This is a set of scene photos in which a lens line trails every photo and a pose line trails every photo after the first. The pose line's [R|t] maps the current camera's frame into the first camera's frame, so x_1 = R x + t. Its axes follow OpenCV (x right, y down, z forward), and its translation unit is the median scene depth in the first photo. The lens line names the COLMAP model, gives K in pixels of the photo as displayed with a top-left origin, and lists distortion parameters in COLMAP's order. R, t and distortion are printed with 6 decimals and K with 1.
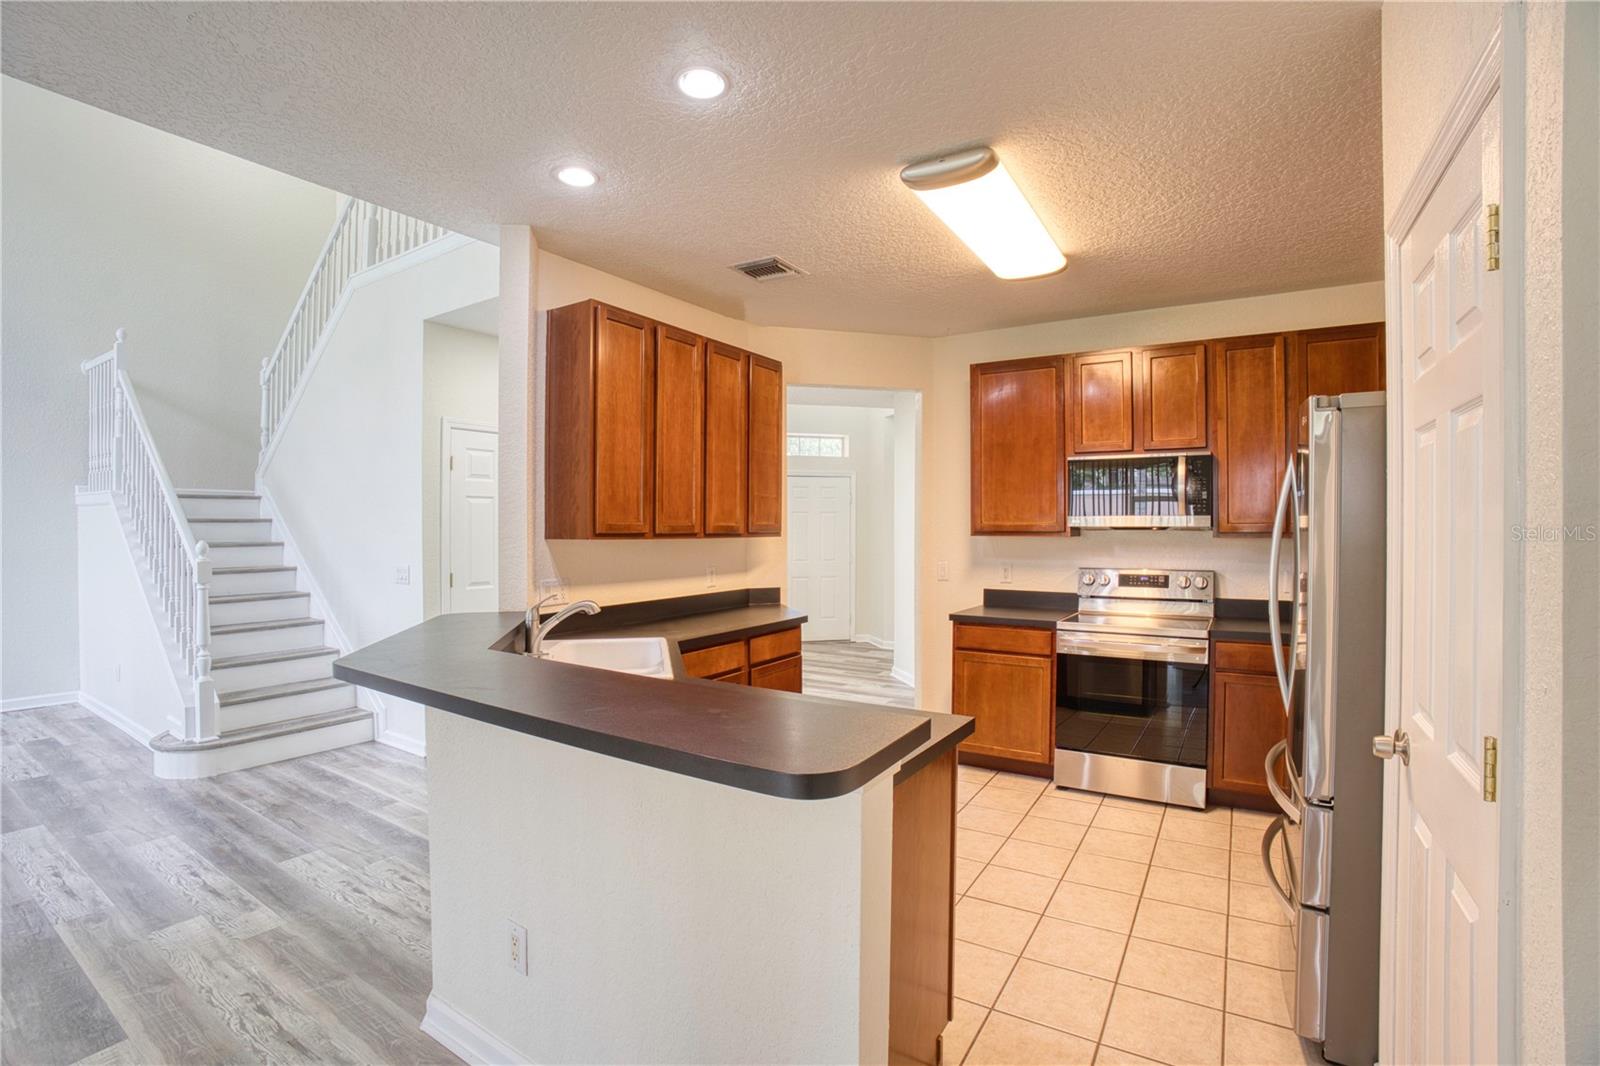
lens RADIAL K [[733.6, 0, 793.9], [0, 733.6, 524.4], [0, 0, 1]] dist [-0.125994, 0.034933]
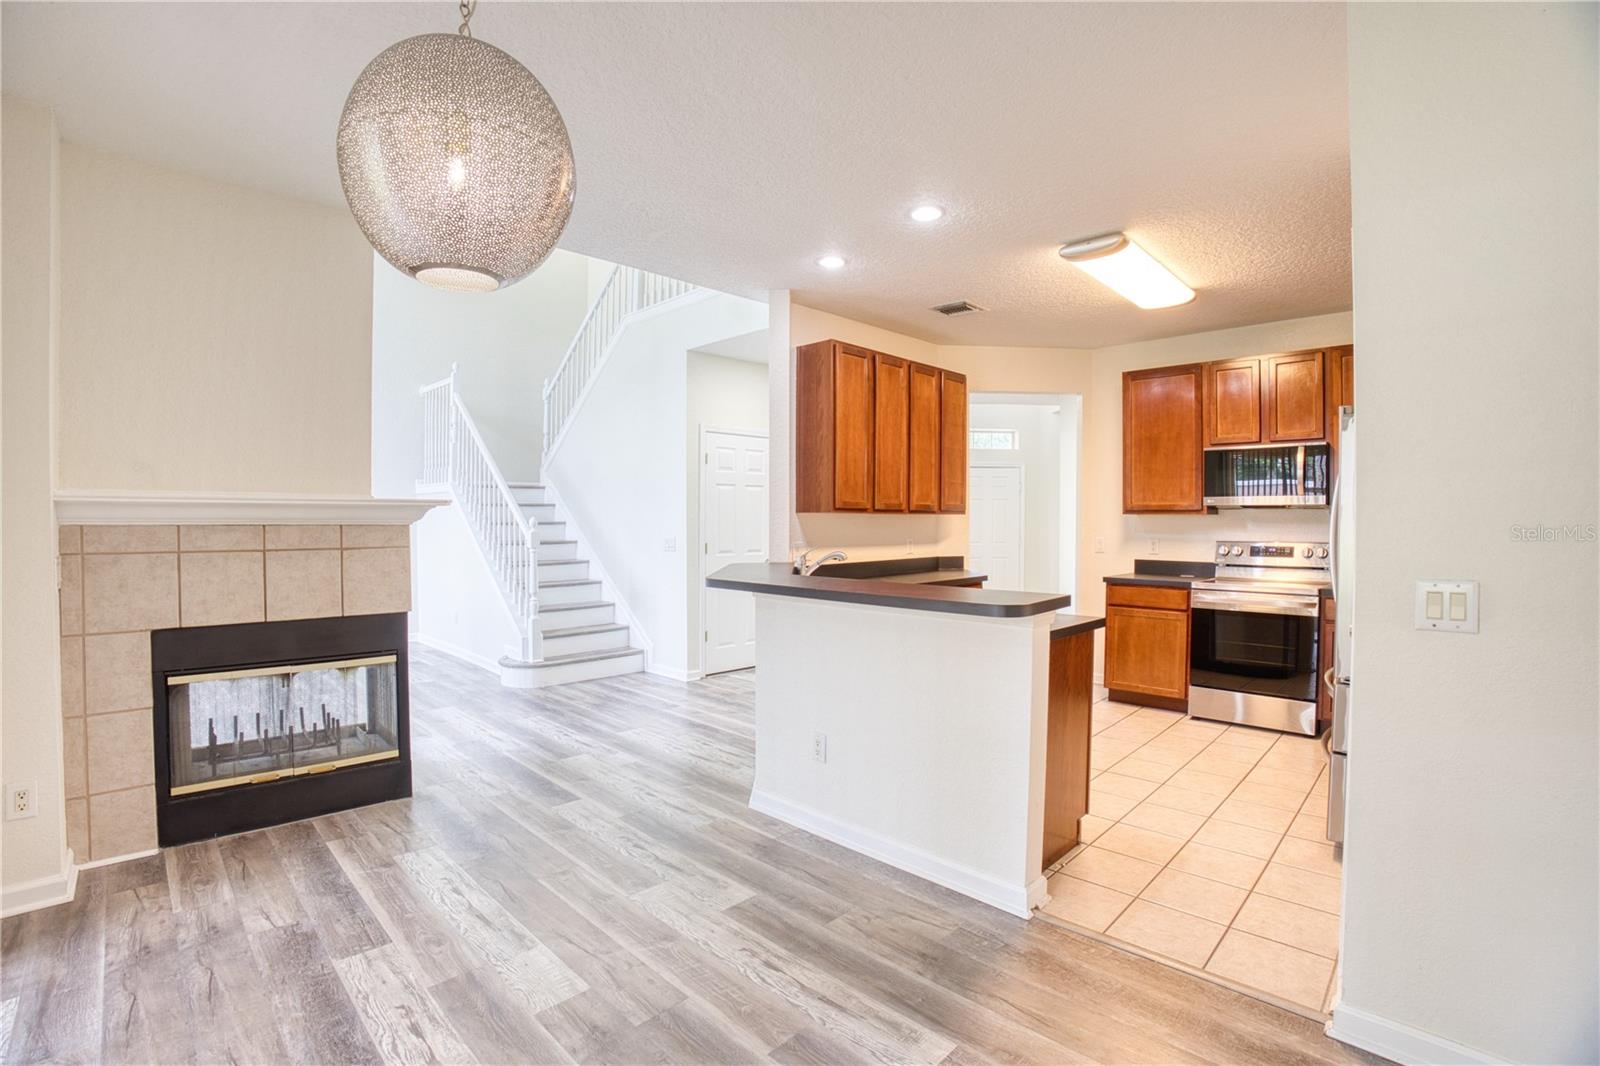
lens RADIAL K [[724.2, 0, 800.0], [0, 724.2, 533.0], [0, 0, 1]] dist [-0.141369, 0.054049]
pose [[0.976238, 0.005004, -0.216643, -0.031594], [0.000067, 0.999726, 0.023394, 0.022957], [0.216701, -0.022853, 0.975970, -0.301354]]
